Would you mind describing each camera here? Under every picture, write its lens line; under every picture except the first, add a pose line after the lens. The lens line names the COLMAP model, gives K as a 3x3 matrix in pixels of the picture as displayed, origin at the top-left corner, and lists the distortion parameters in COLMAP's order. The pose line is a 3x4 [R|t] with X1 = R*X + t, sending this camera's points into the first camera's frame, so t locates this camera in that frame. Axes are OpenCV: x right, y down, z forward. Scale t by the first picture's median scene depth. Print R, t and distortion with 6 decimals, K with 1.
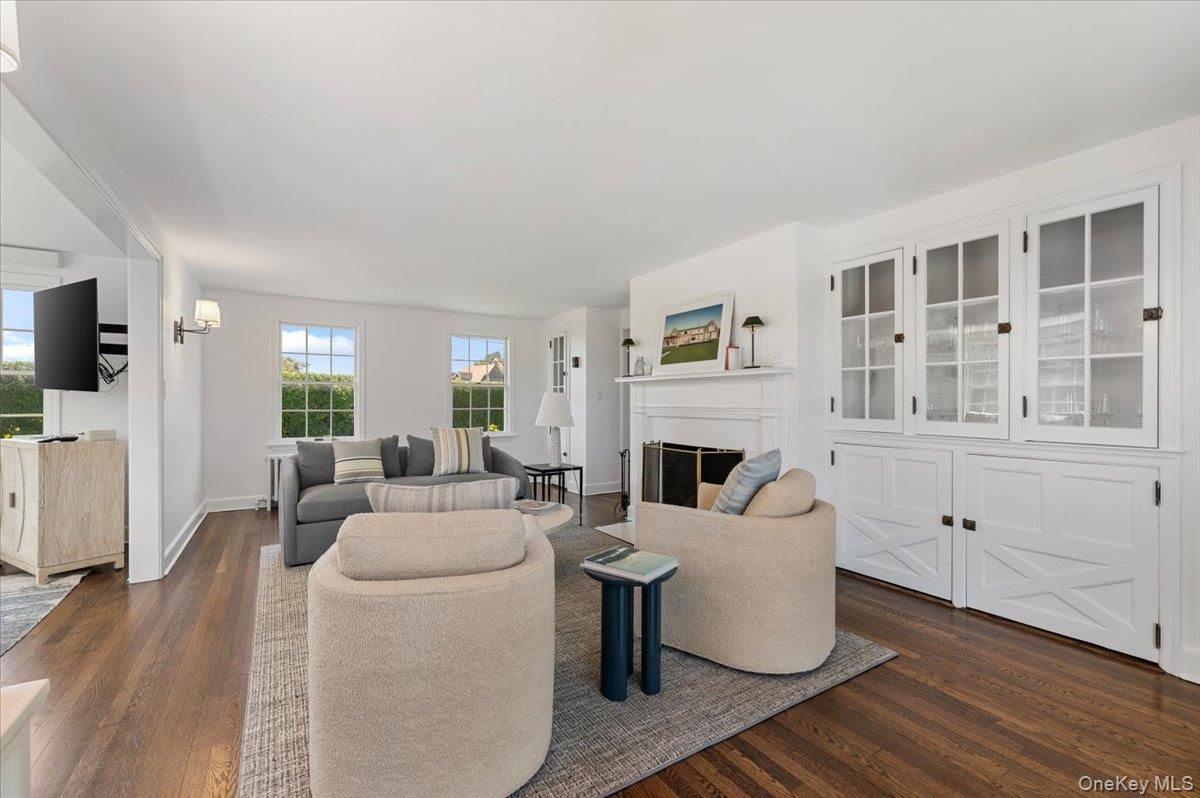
lens RADIAL K [[517.1, 0, 610.6], [0, 517.1, 403.0], [0, 0, 1]] dist [0.000846, 0.000016]
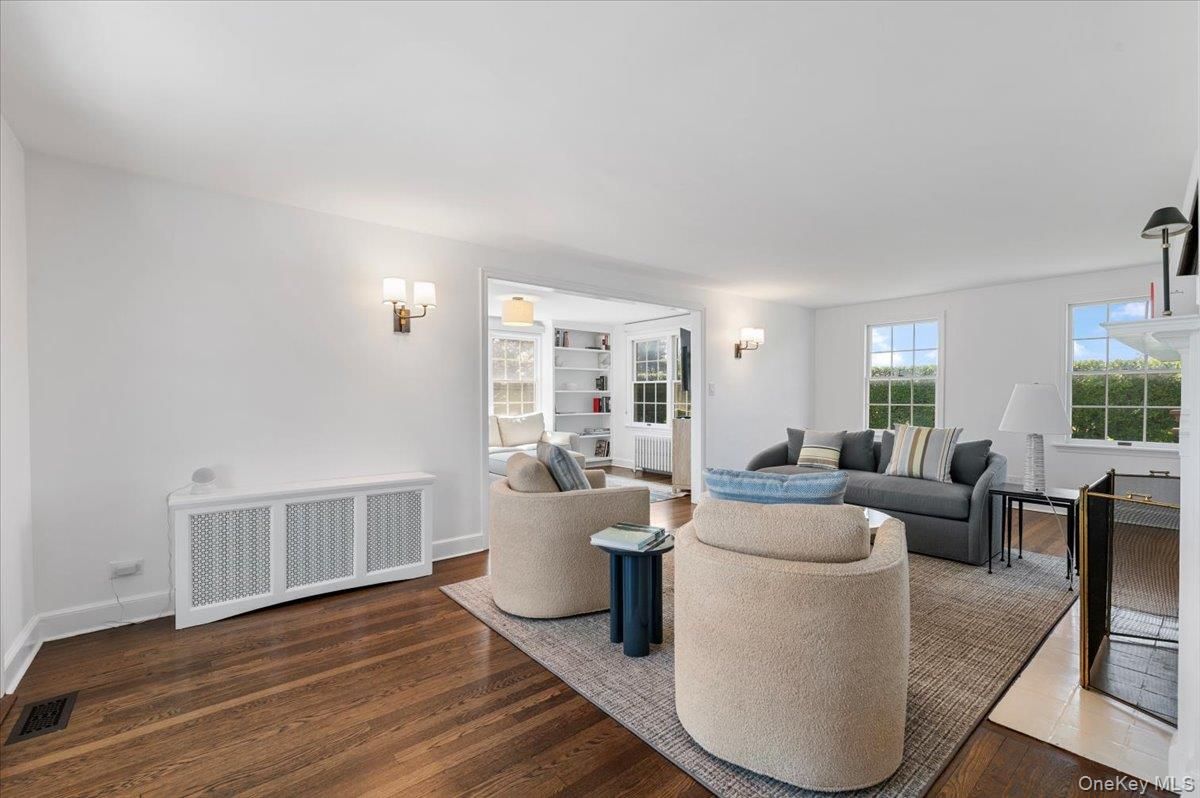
lens RADIAL K [[517.1, 0, 593.6], [0, 517.1, 401.9], [0, 0, 1]] dist [0.000846, 0.000016]
pose [[0.101107, 0.010016, -0.994825, 0.542508], [-0.000395, 0.999950, 0.010028, -0.002414], [0.994875, -0.000621, 0.101106, 0.365816]]
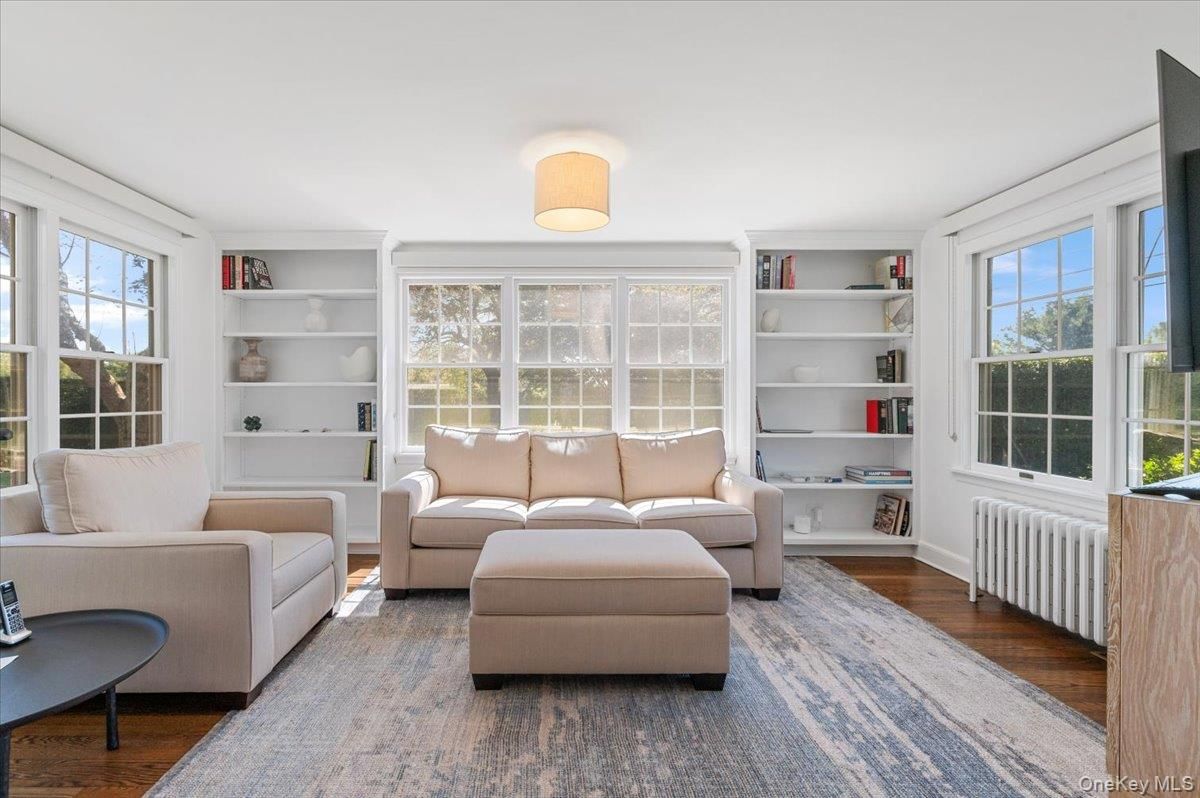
lens RADIAL K [[517.1, 0, 570.2], [0, 517.1, 394.7], [0, 0, 1]] dist [0.000846, 0.000016]
pose [[-0.538718, -0.001747, -0.842484, -0.348174], [-0.003148, 0.999995, -0.000060, -0.004175], [0.842480, 0.002620, -0.538721, 0.599559]]
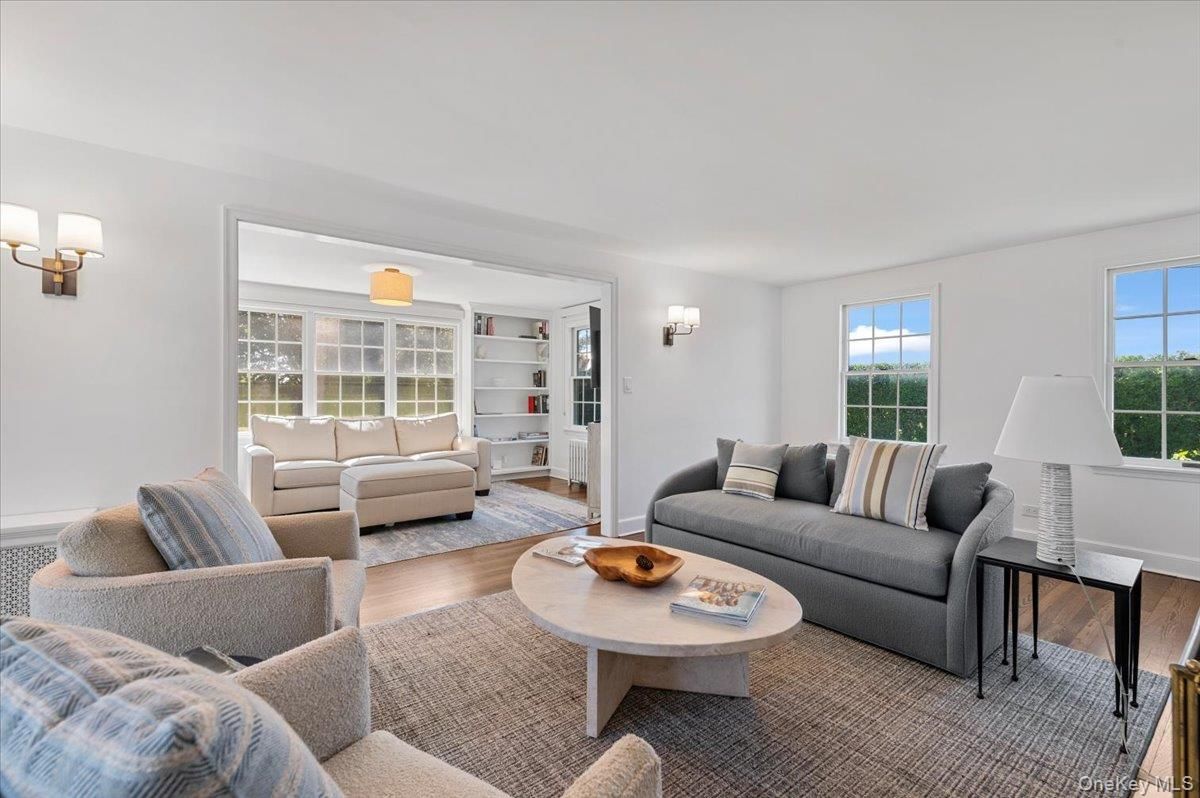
lens RADIAL K [[517.1, 0, 598.1], [0, 517.1, 393.8], [0, 0, 1]] dist [0.000846, 0.000016]
pose [[0.072228, -0.000573, -0.997388, 0.278256], [-0.004313, 0.999990, -0.000886, -0.004251], [0.997379, 0.004366, 0.072225, 0.650608]]
